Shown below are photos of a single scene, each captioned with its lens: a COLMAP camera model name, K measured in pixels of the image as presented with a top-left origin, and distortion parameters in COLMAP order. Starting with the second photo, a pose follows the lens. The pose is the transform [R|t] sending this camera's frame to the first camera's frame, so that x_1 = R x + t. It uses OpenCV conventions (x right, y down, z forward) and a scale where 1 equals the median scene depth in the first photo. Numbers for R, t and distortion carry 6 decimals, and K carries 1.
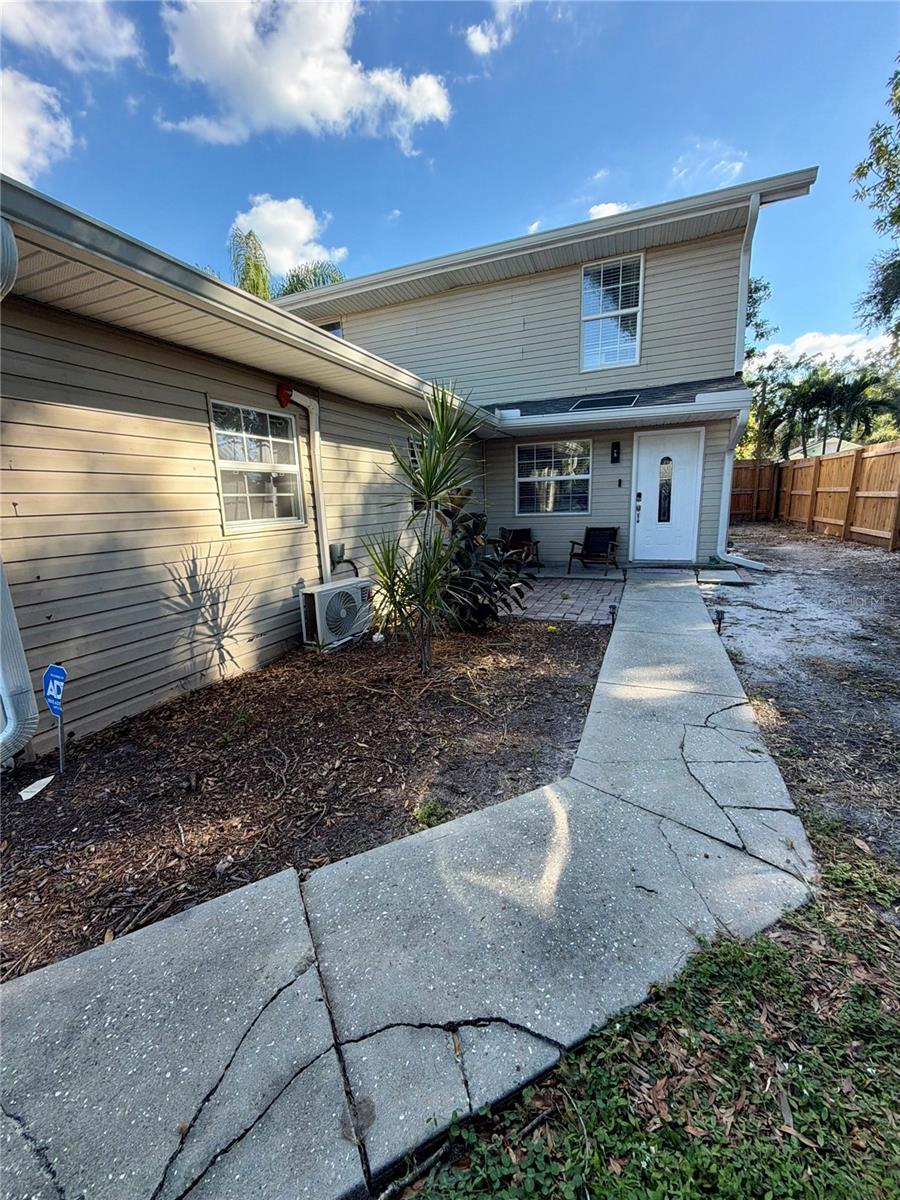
lens RADIAL K [[472.1, 0, 450.0], [0, 472.1, 600.0], [0, 0, 1]] dist [-0.015235, 0.008574]
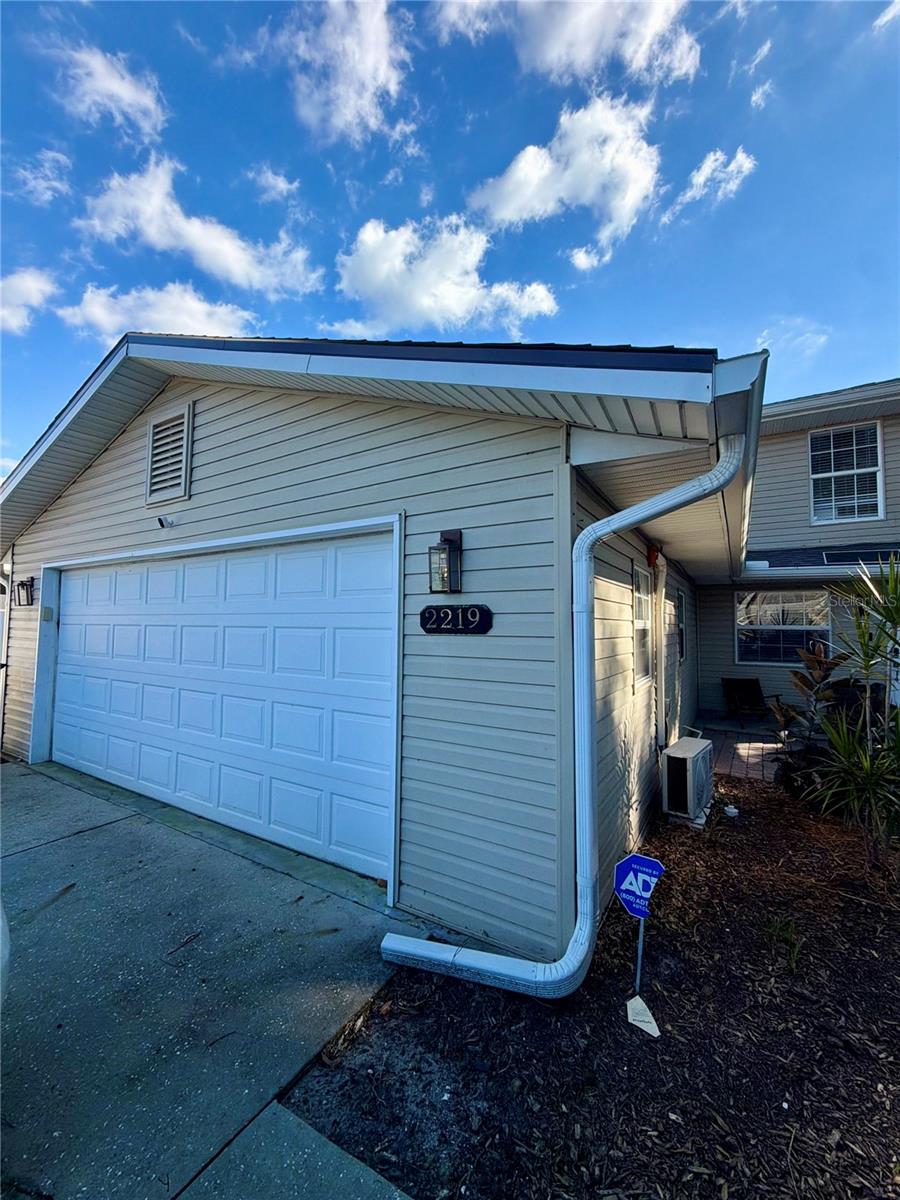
lens RADIAL K [[475.2, 0, 450.0], [0, 475.2, 600.0], [0, 0, 1]] dist [0.000278, -0.000089]
pose [[0.989024, 0.039676, -0.142327, -0.330816], [-0.074451, 0.965869, -0.248101, -0.025665], [0.127626, 0.255974, 0.958222, -0.019719]]
